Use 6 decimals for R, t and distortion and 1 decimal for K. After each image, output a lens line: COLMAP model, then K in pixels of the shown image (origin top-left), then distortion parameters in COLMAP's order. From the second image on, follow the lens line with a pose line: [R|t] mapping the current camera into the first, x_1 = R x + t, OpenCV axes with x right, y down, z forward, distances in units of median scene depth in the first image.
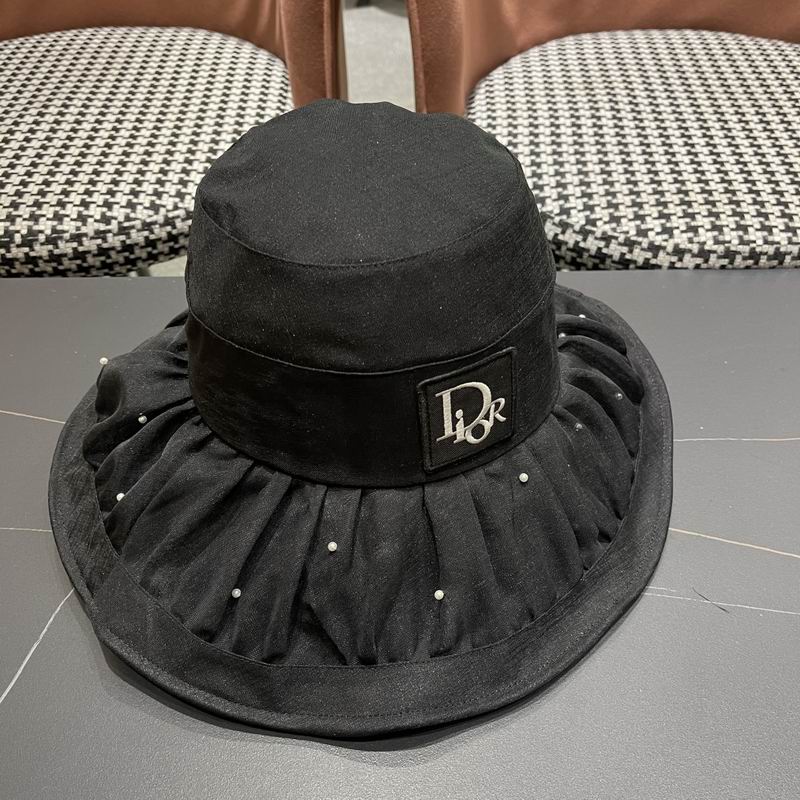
lens RADIAL K [[839.3, 0, 404.6], [0, 839.3, 408.4], [0, 0, 1]] dist [0.020489, 0.000000]
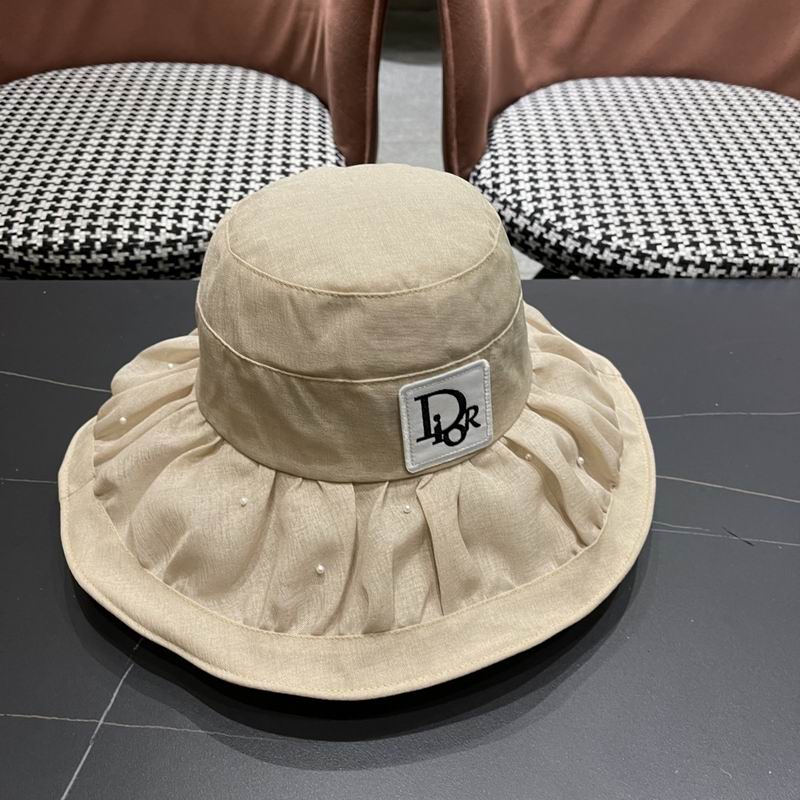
lens RADIAL K [[839.3, 0, 408.2], [0, 839.3, 398.8], [0, 0, 1]] dist [0.020489, 0.000000]
pose [[0.998294, 0.002298, 0.058349, -0.113546], [0.000902, 0.998498, -0.054773, 0.060339], [-0.058387, 0.054732, 0.996793, -0.117173]]
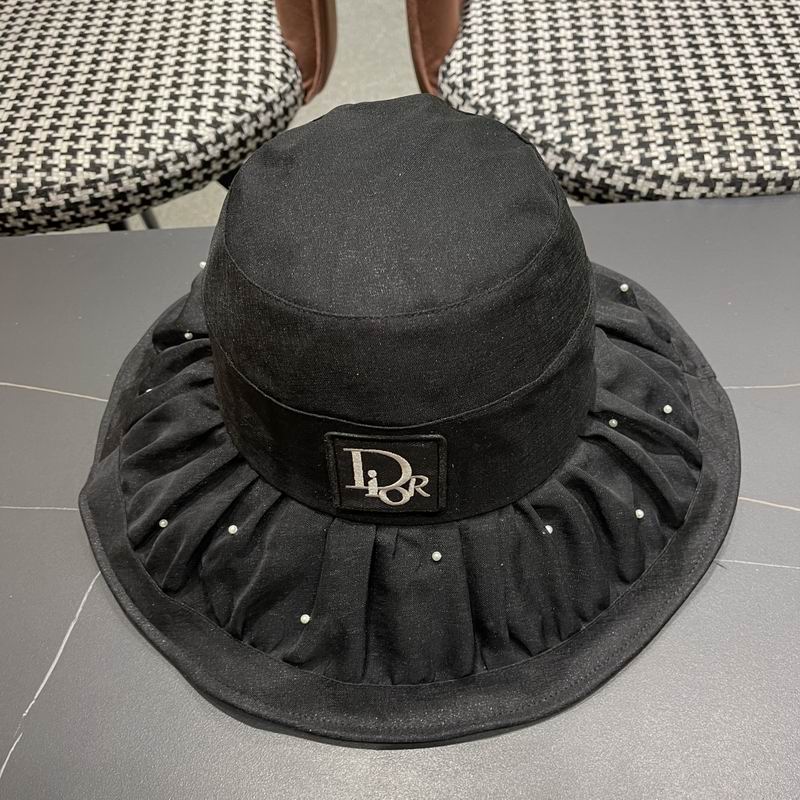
lens RADIAL K [[839.3, 0, 404.5], [0, 839.3, 406.1], [0, 0, 1]] dist [0.020489, 0.000000]
pose [[0.999104, -0.040664, -0.011746, 0.003266], [0.041955, 0.988125, 0.147812, -0.081197], [0.005596, -0.148172, 0.988946, -0.004402]]
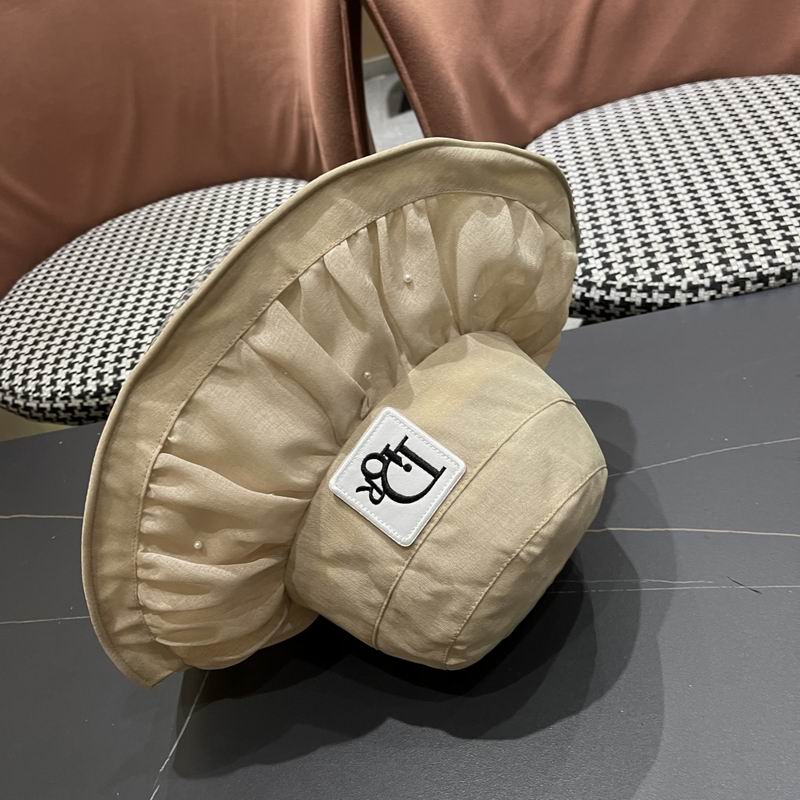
lens RADIAL K [[839.3, 0, 392.6], [0, 839.3, 409.0], [0, 0, 1]] dist [0.020489, 0.000000]
pose [[0.974885, -0.172707, -0.140614, 0.062096], [0.159641, 0.982147, -0.099506, 0.018188], [0.155289, 0.074559, 0.985051, -0.144131]]
